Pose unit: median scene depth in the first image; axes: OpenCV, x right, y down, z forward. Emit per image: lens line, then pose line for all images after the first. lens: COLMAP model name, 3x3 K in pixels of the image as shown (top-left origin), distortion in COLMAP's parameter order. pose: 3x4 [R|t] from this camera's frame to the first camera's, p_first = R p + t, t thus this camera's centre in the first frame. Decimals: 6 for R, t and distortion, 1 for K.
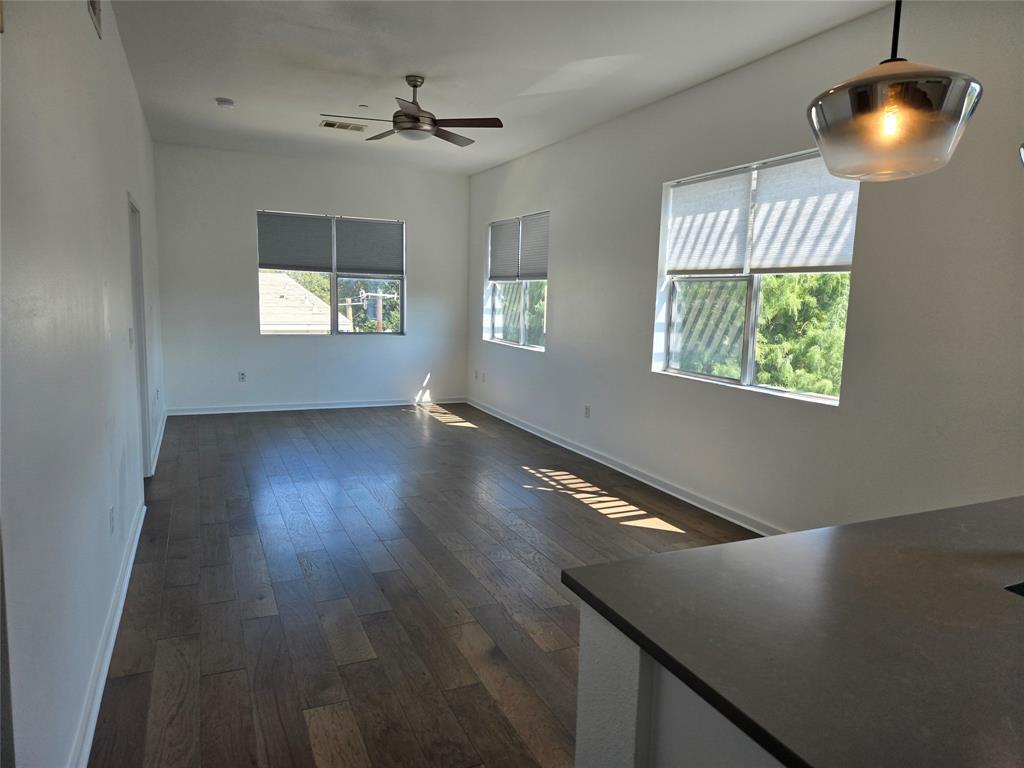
lens RADIAL K [[683.4, 0, 517.0], [0, 683.4, 389.4], [0, 0, 1]] dist [0.053499, -0.039849]
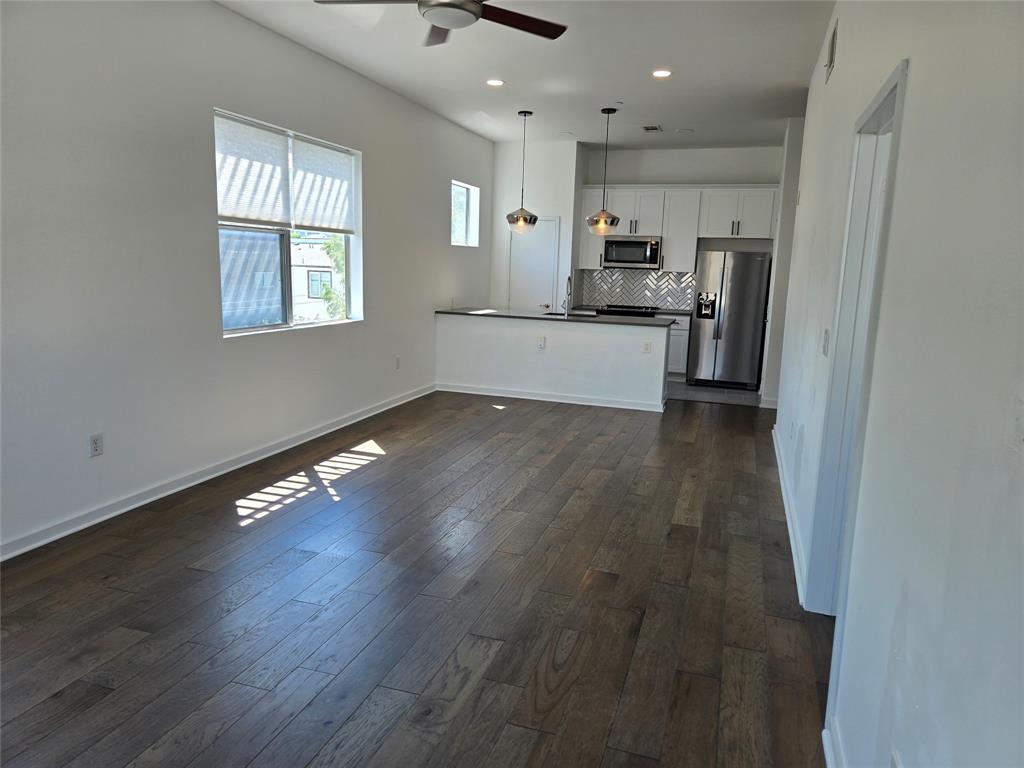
lens RADIAL K [[683.4, 0, 523.1], [0, 683.4, 378.6], [0, 0, 1]] dist [0.053499, -0.039849]
pose [[-0.735478, -0.164780, 0.657206, -0.682699], [0.040317, 0.957614, 0.285220, -0.220592], [-0.676347, 0.236270, -0.697661, 1.467416]]
